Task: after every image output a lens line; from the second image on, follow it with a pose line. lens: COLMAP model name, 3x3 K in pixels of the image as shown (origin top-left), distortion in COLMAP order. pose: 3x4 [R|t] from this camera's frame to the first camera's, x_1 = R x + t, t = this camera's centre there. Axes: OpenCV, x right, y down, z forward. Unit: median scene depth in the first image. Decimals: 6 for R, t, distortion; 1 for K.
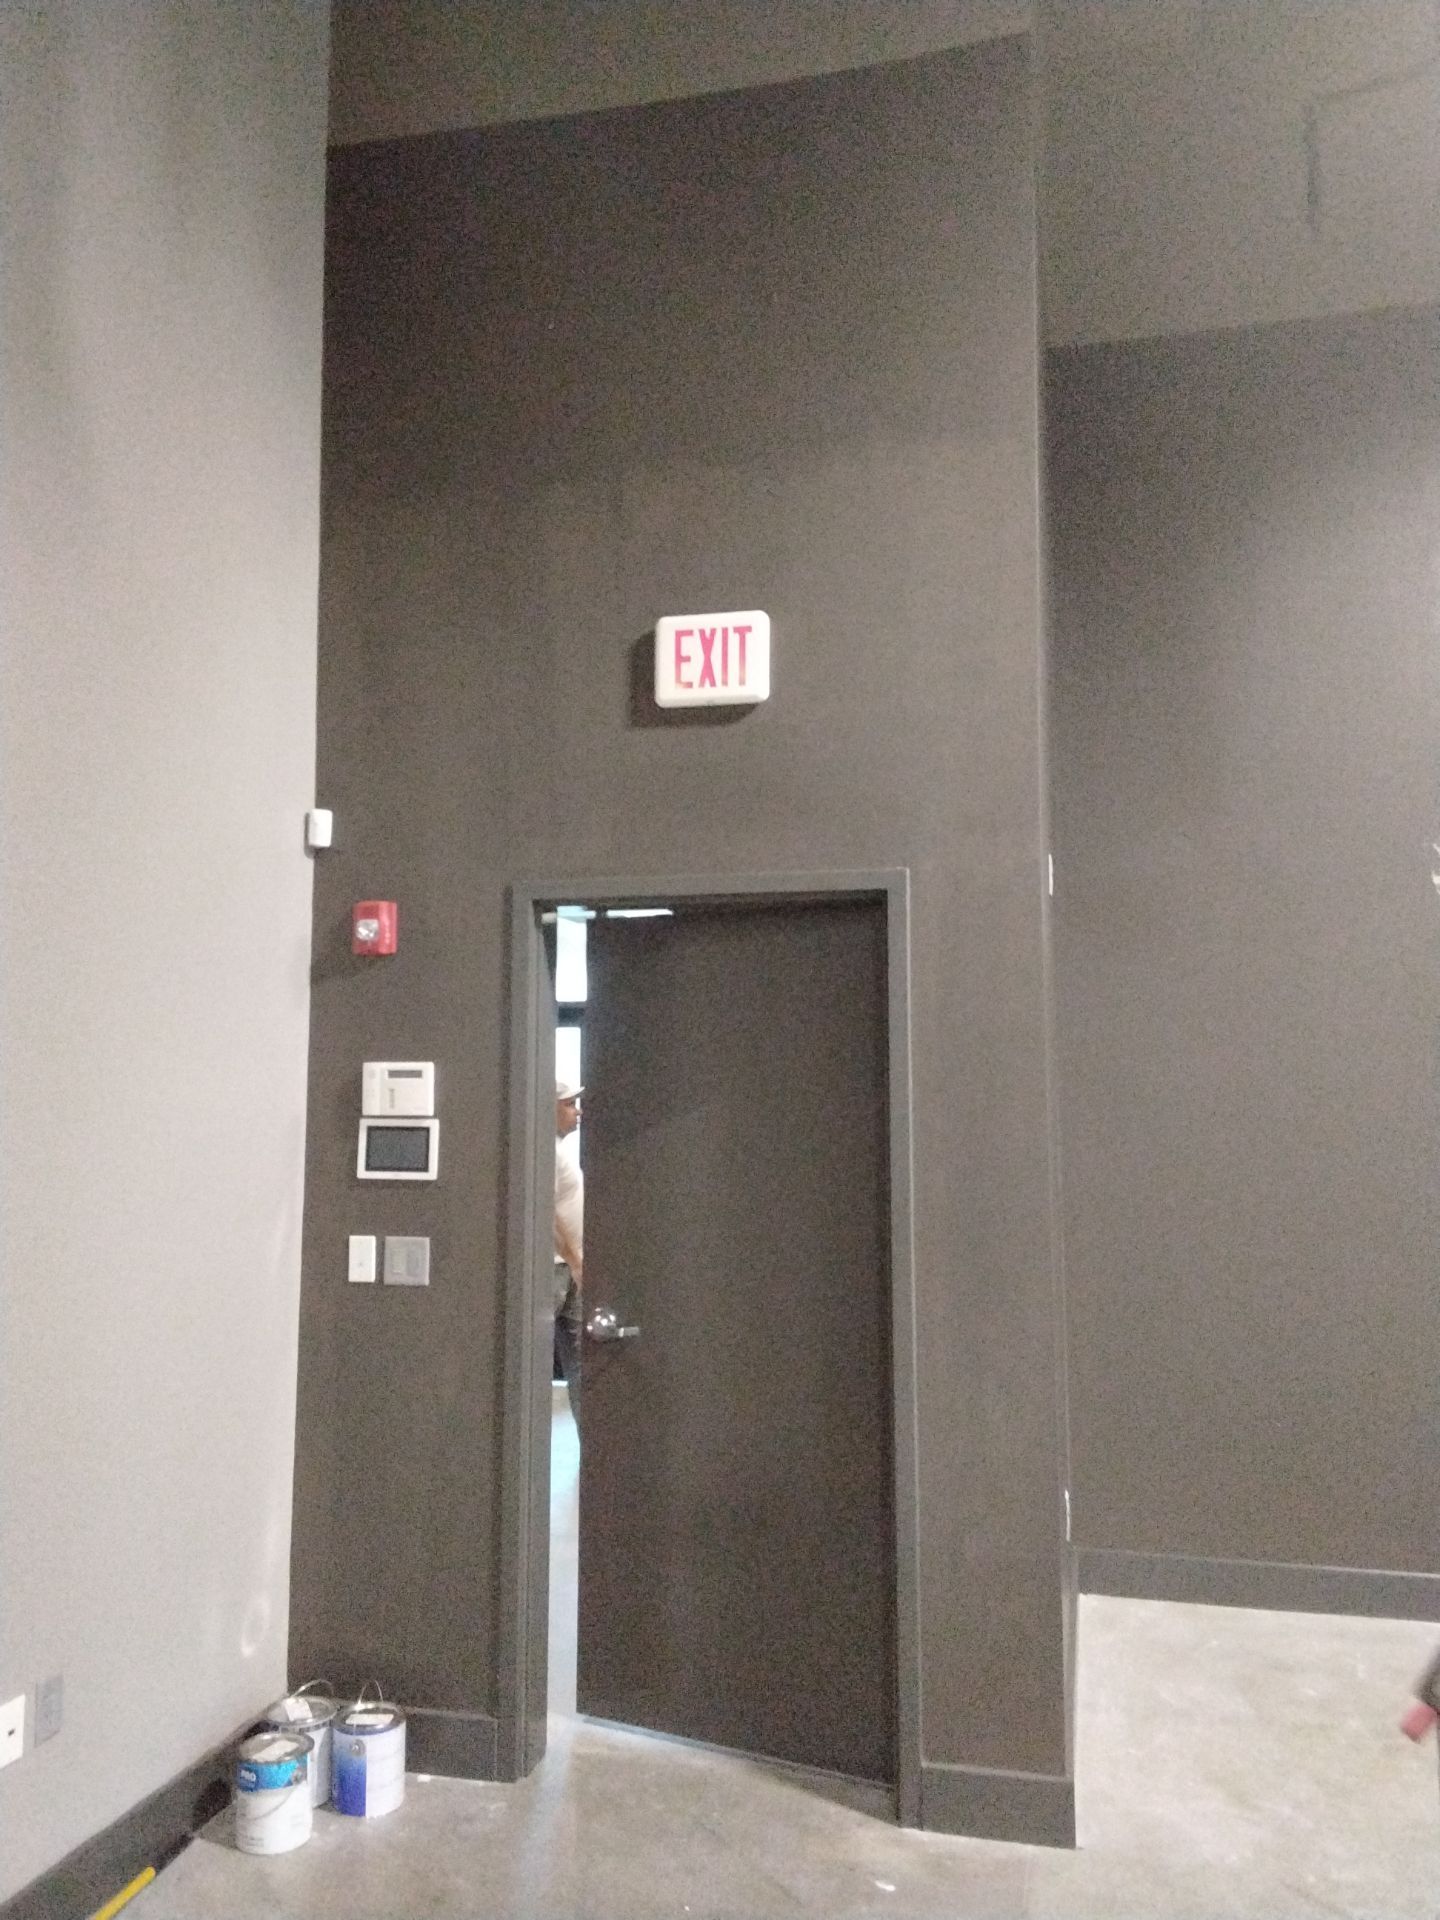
lens RADIAL K [[1525.7, 0, 720.0], [0, 1525.7, 960.0], [0, 0, 1]] dist [0.120461, -0.167214]
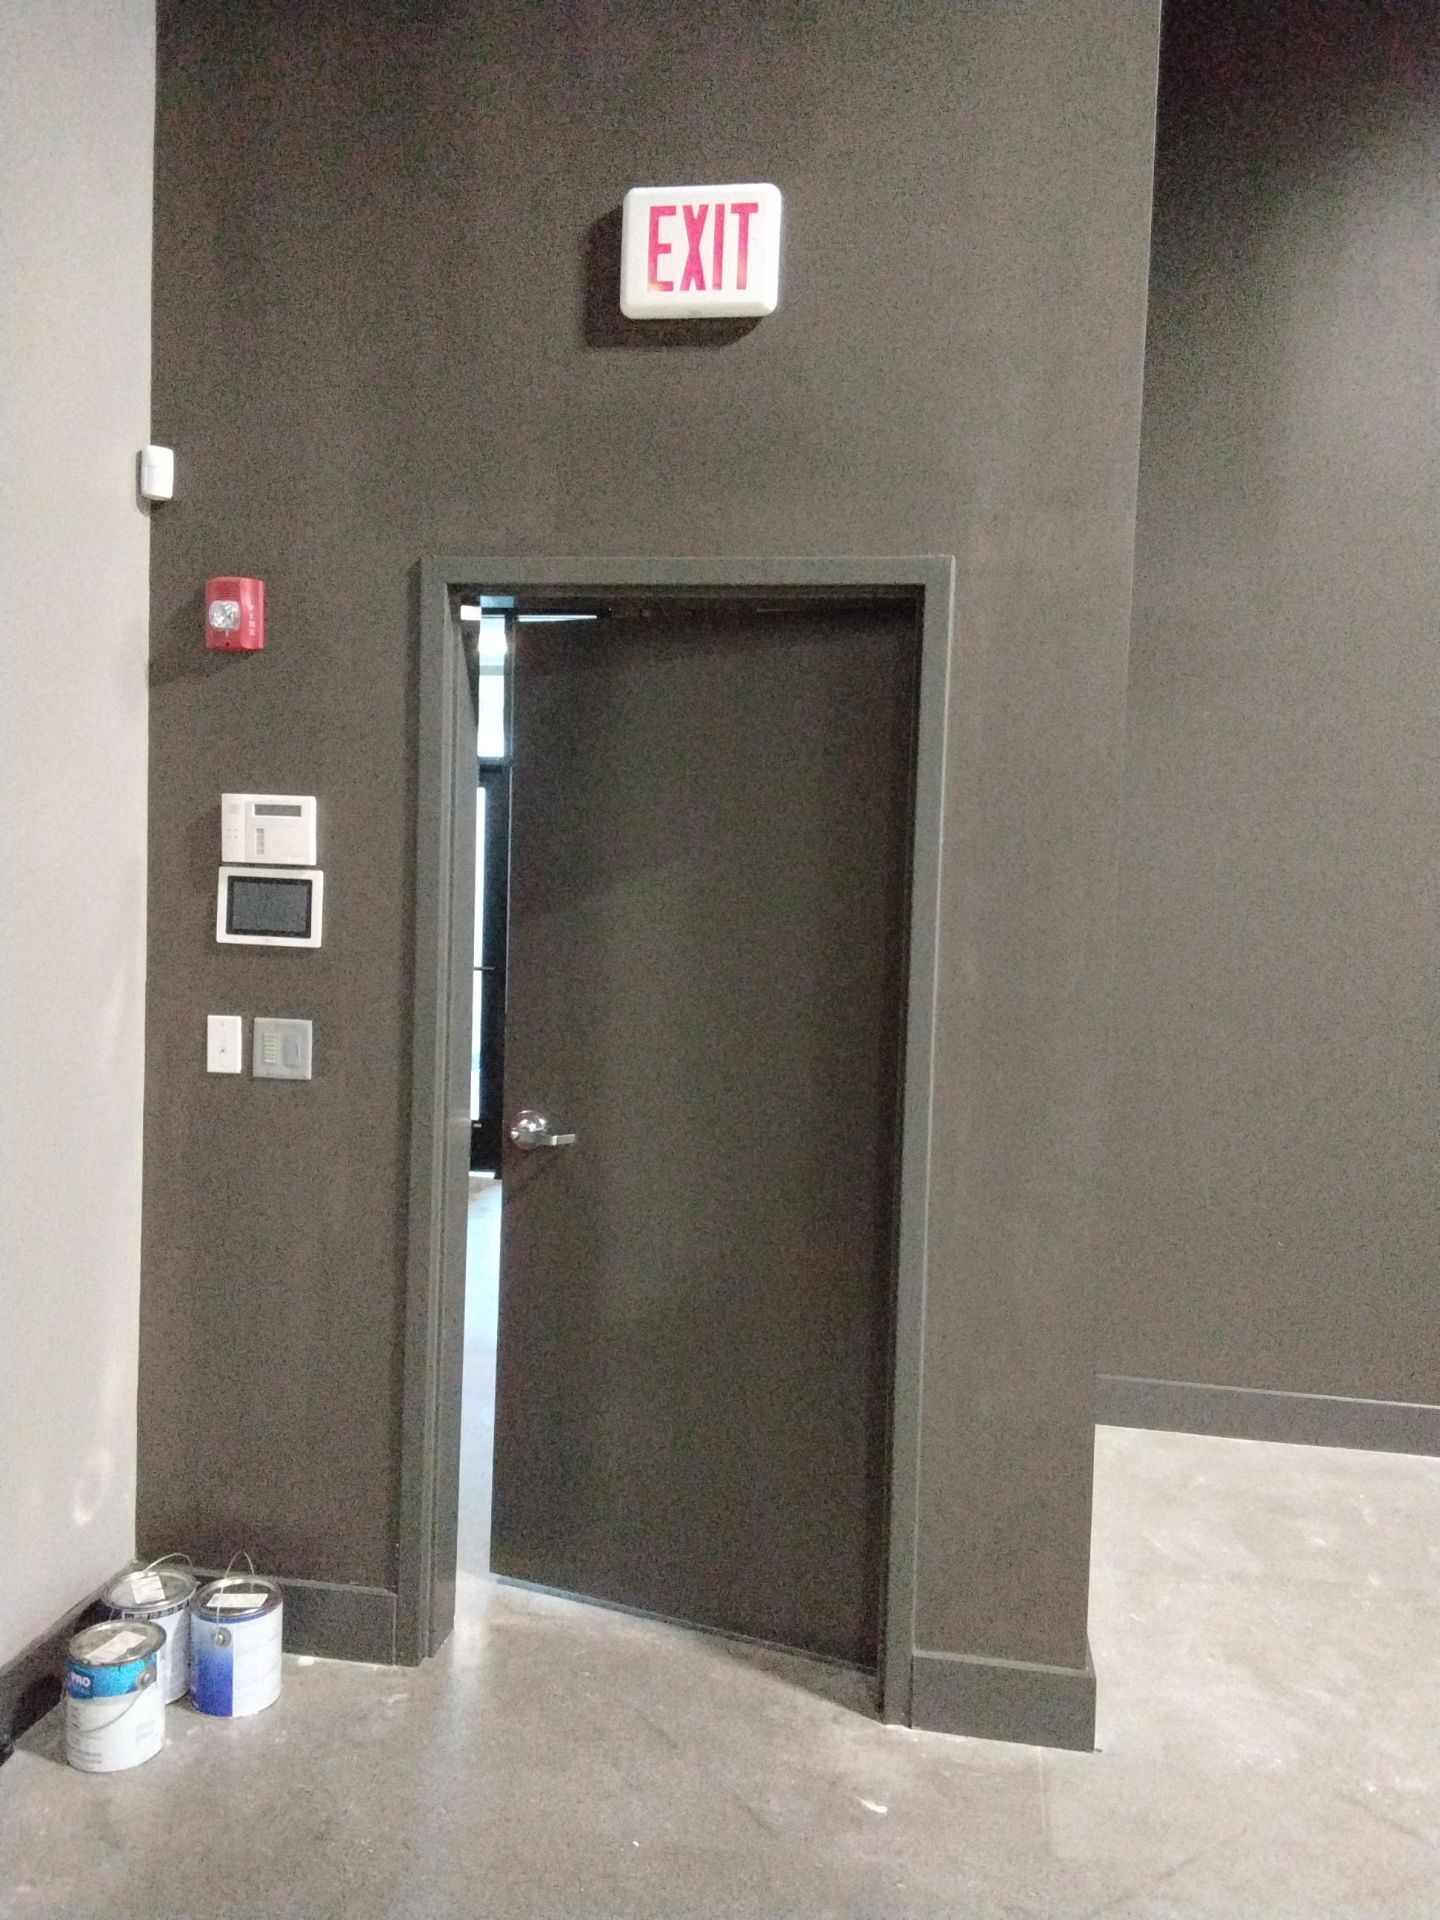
lens RADIAL K [[1525.7, 0, 720.0], [0, 1525.7, 960.0], [0, 0, 1]] dist [0.120461, -0.167214]
pose [[0.996810, 0.025947, 0.075479, -0.043188], [-0.036244, 0.989708, 0.138433, 0.035293], [-0.071110, -0.140727, 0.987491, 0.223080]]
